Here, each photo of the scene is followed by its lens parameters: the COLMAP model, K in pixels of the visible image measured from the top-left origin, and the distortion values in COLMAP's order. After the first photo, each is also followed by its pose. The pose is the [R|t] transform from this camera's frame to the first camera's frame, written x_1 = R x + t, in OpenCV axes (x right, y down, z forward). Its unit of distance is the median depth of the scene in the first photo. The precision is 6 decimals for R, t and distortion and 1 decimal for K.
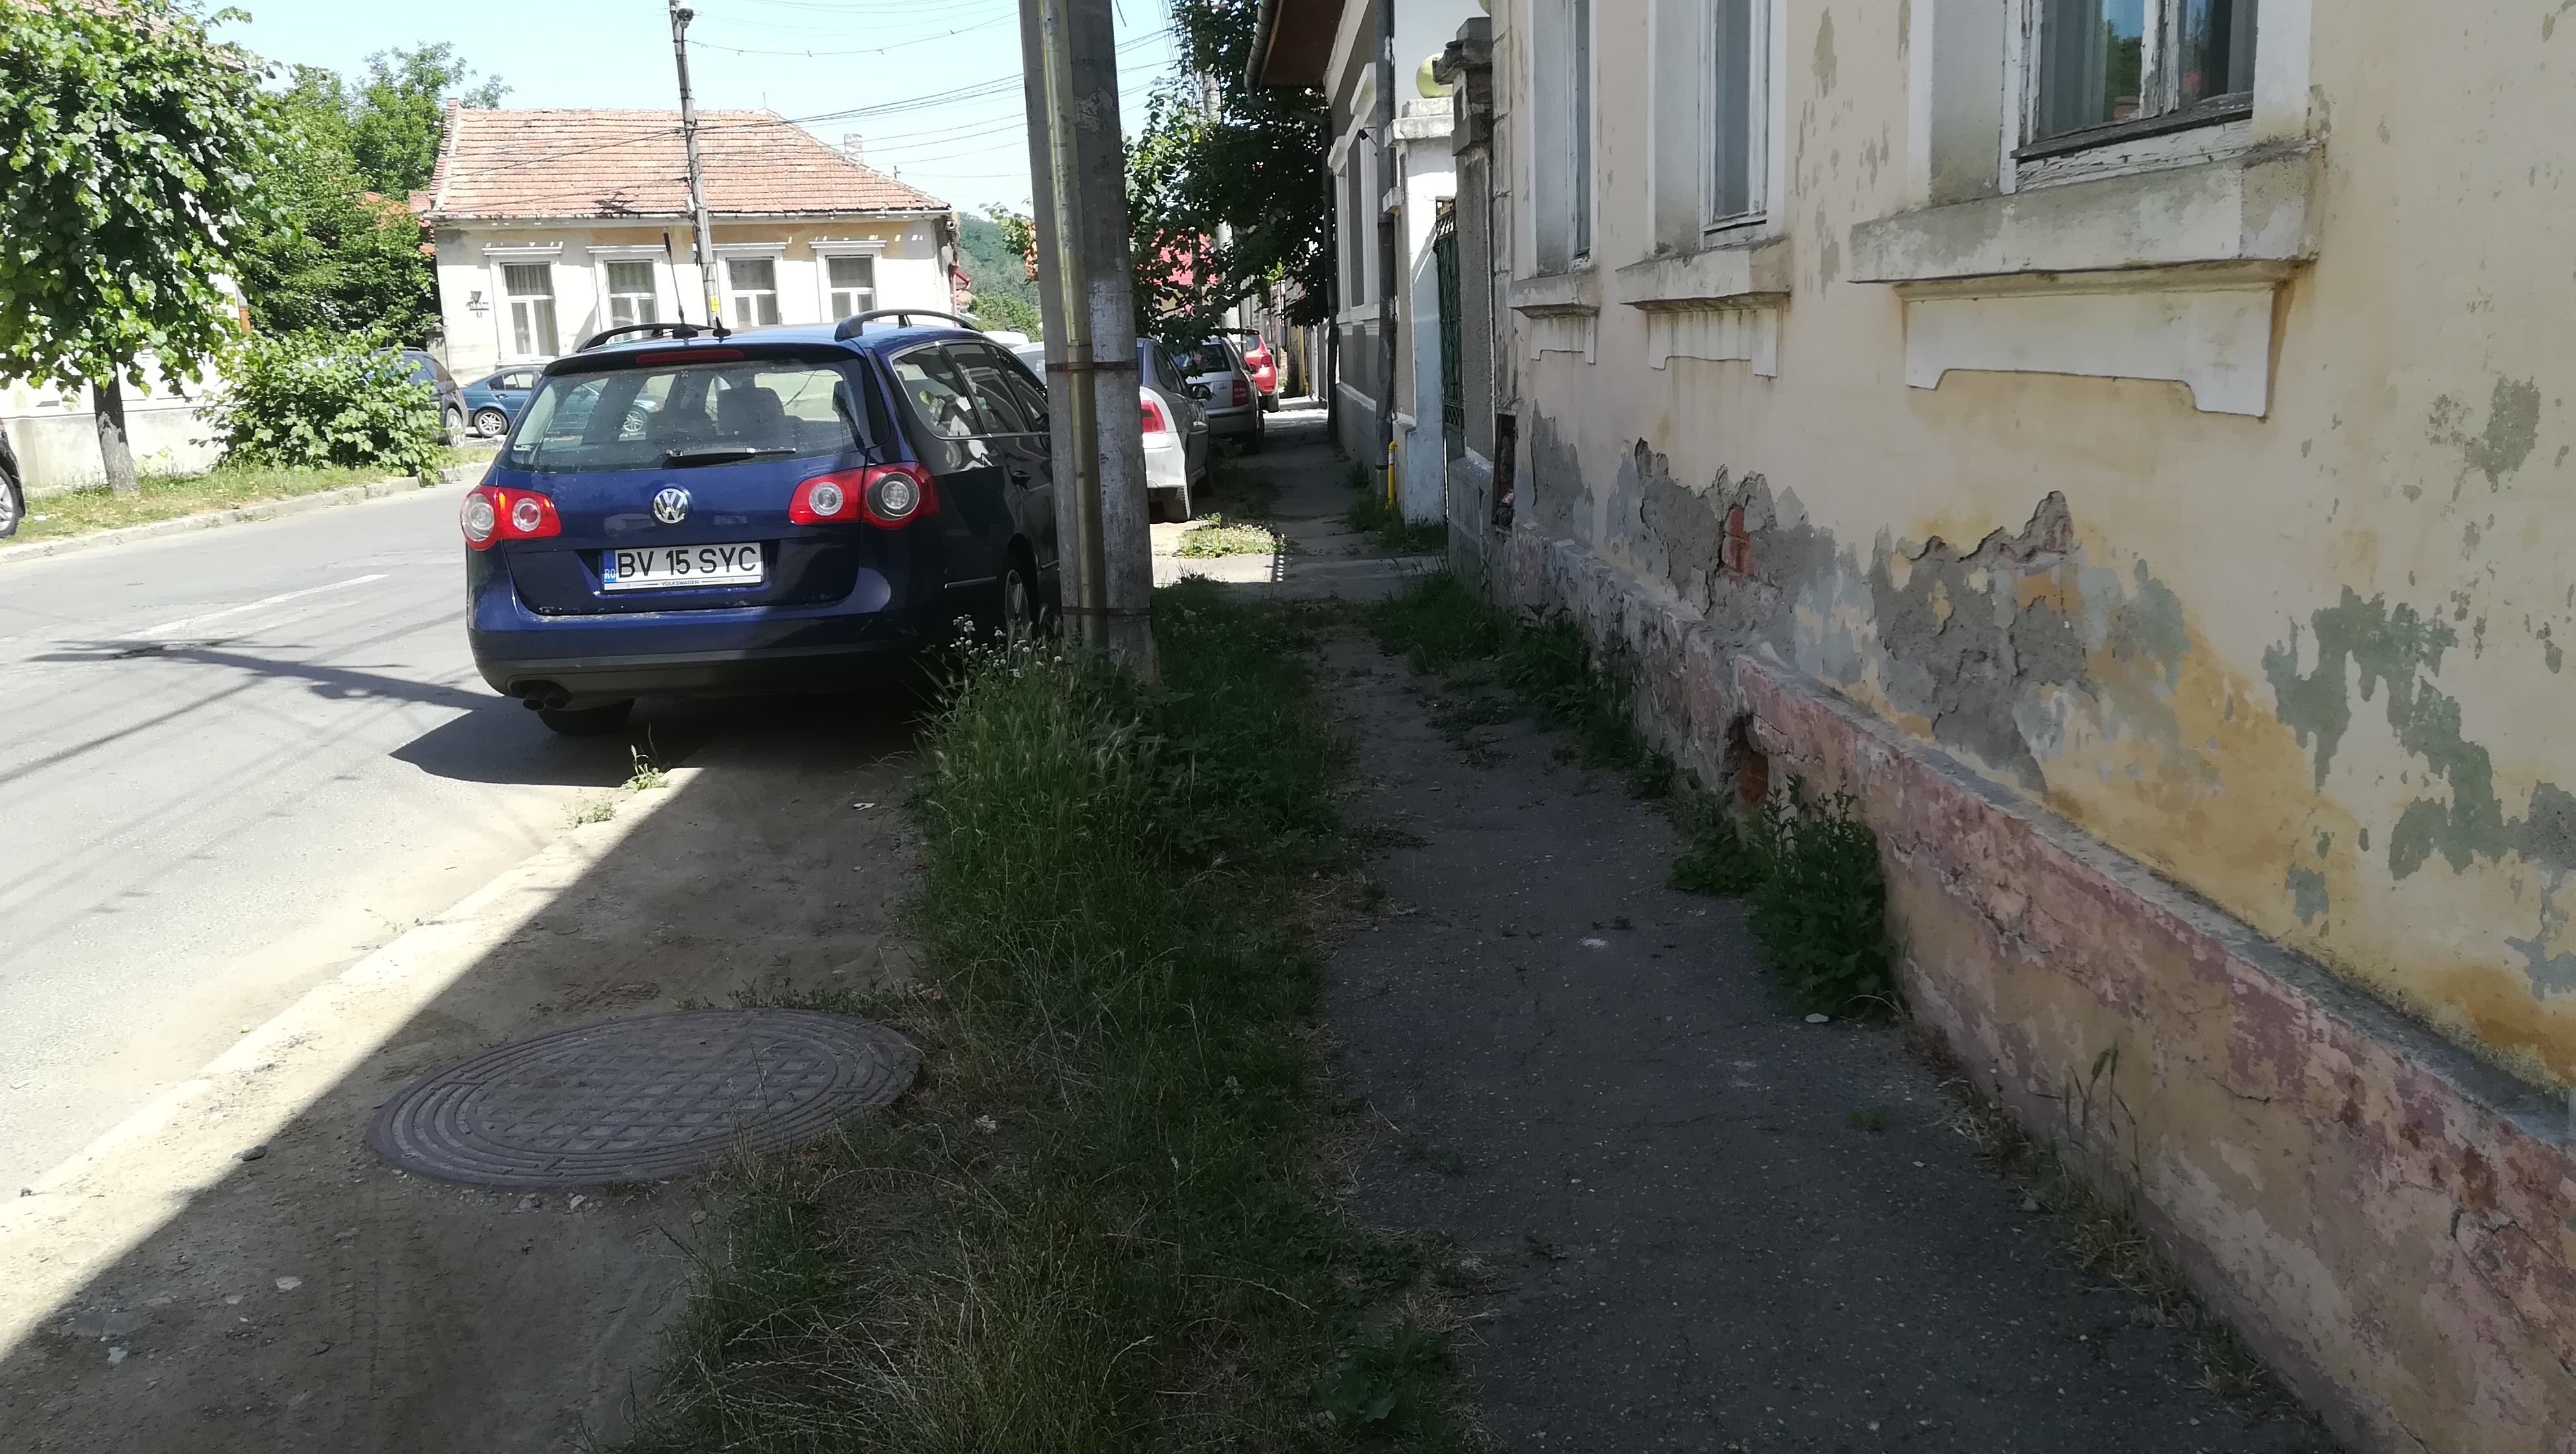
lens RADIAL K [[1955.2, 0, 1288.0], [0, 1955.2, 727.0], [0, 0, 1]] dist [-0.002795, -0.007923]
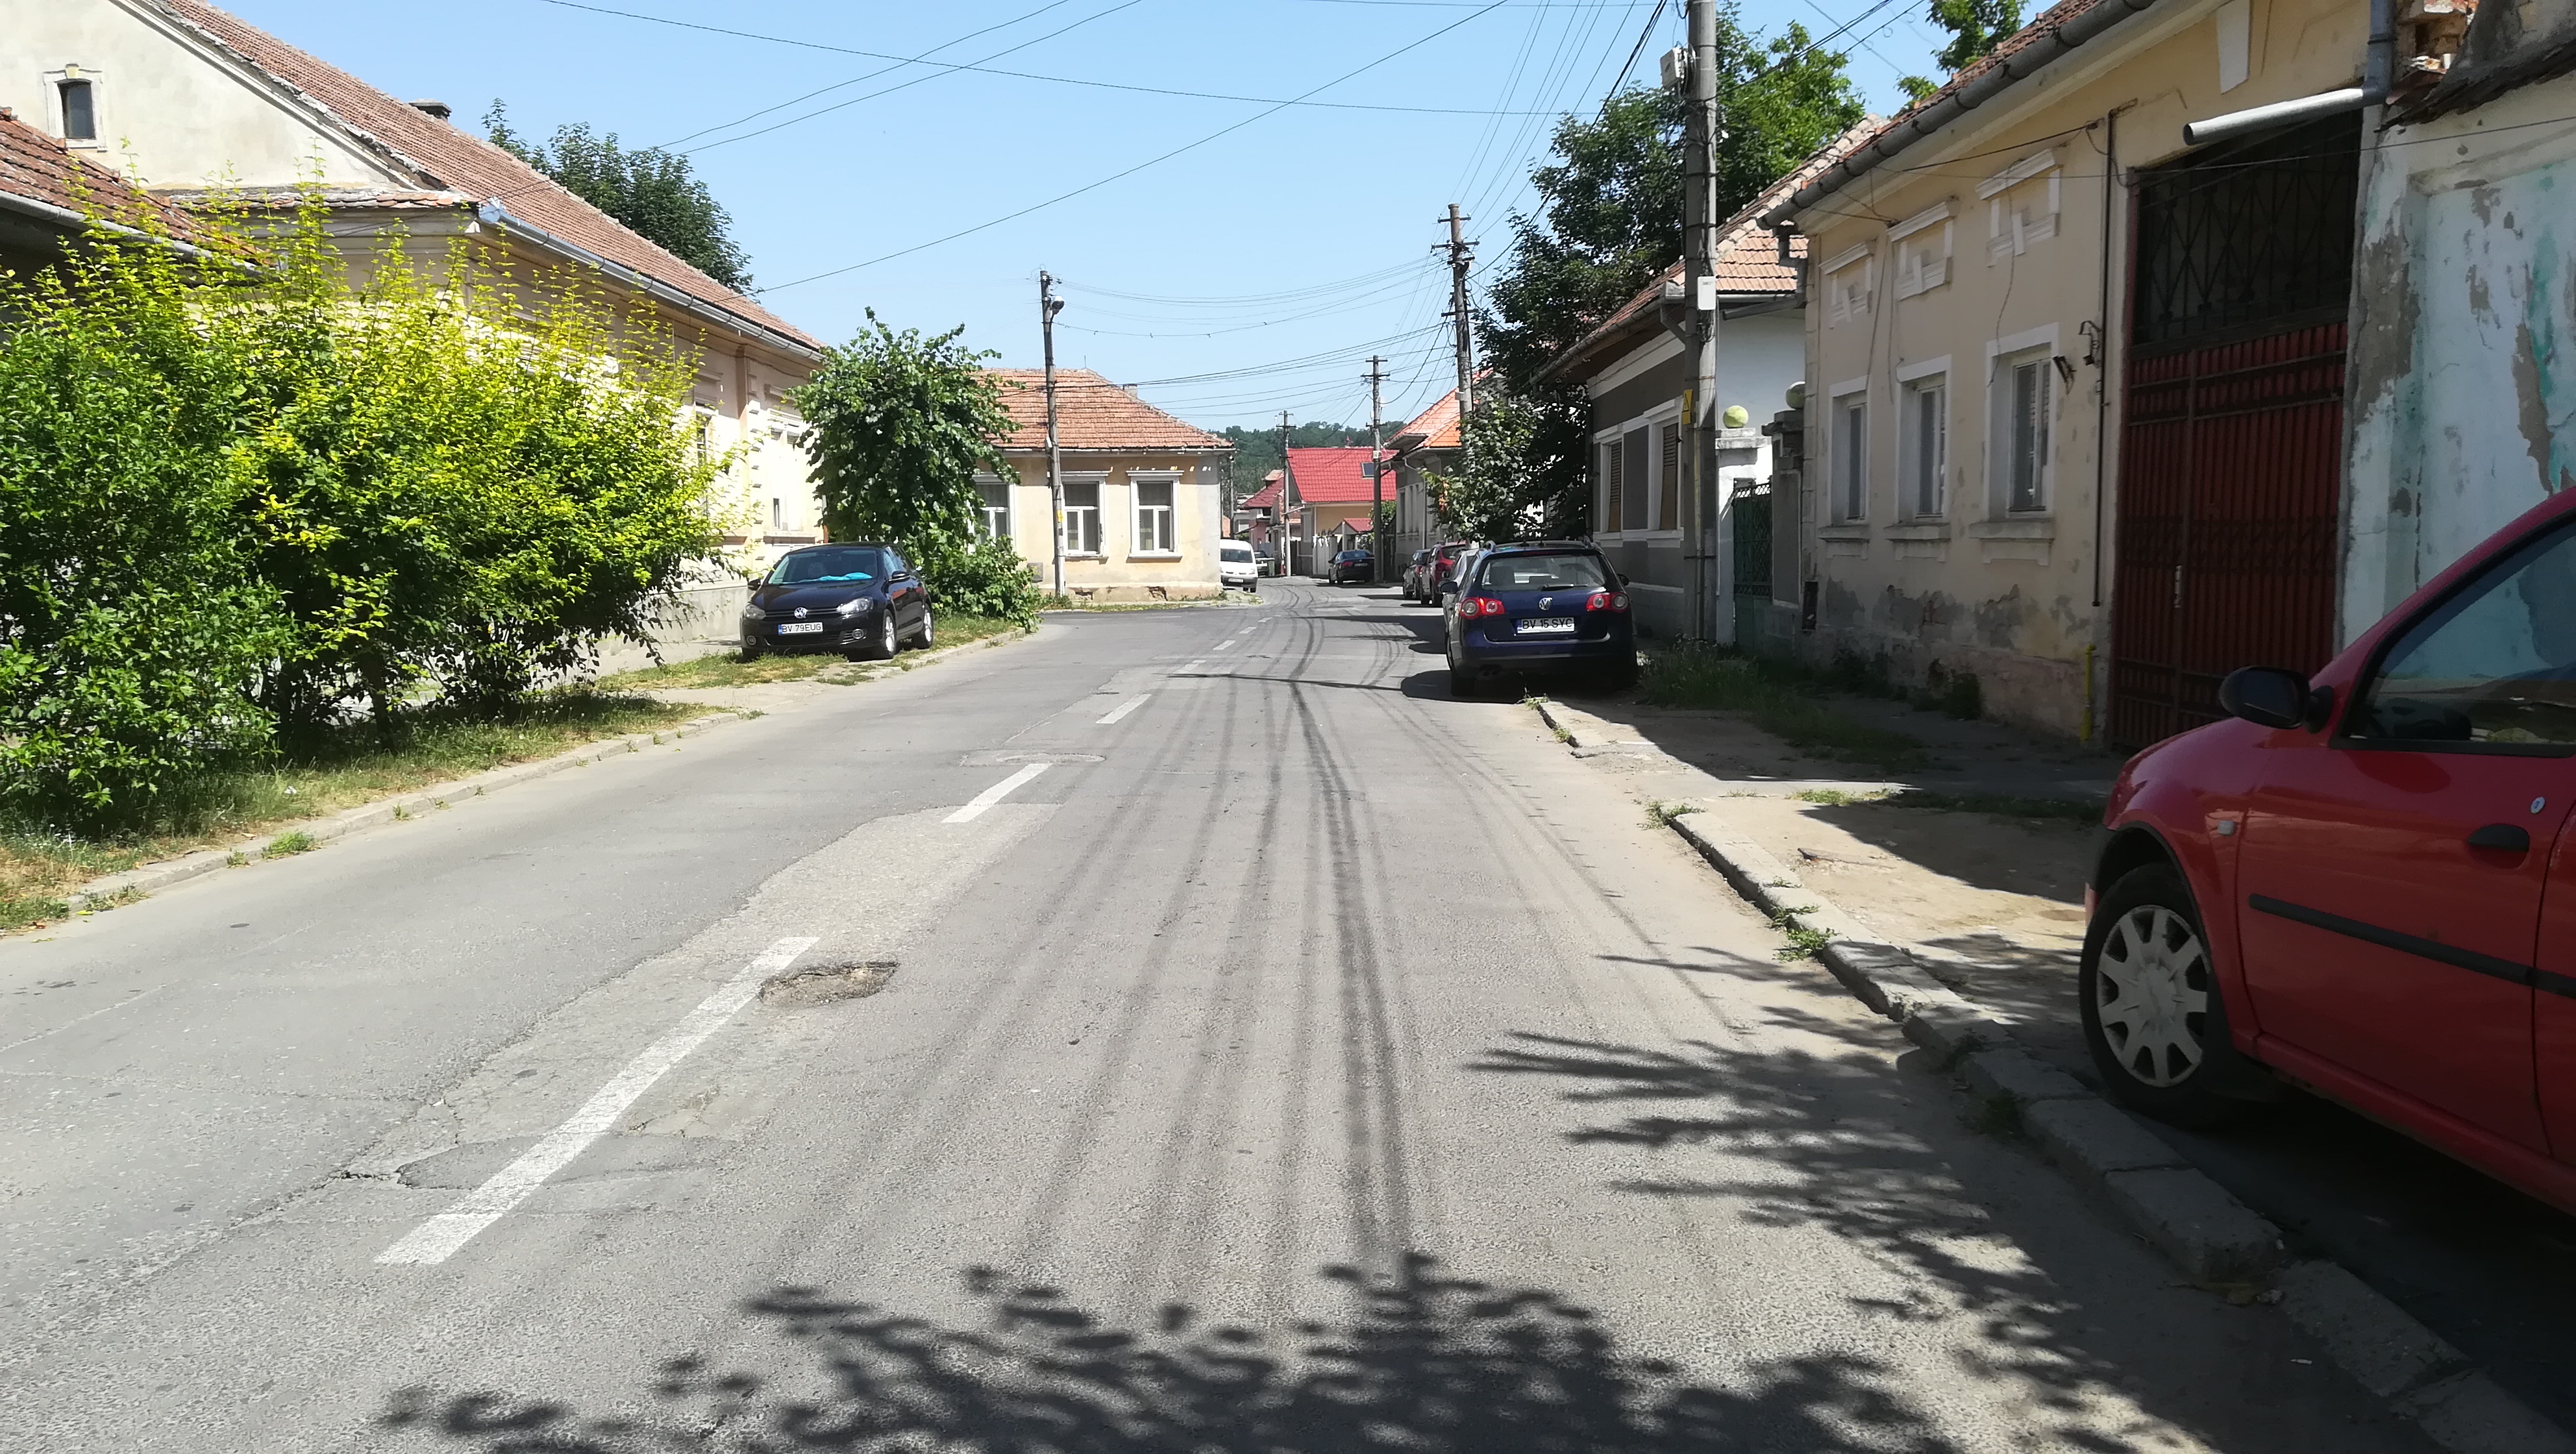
lens RADIAL K [[1870.8, 0, 1294.5], [0, 1870.8, 766.0], [0, 0, 1]] dist [0.004059, -0.001526]
pose [[0.998732, 0.019972, -0.046210, -0.500661], [-0.023621, 0.996530, -0.079816, 0.319222], [0.044455, 0.080807, 0.995738, -1.572139]]
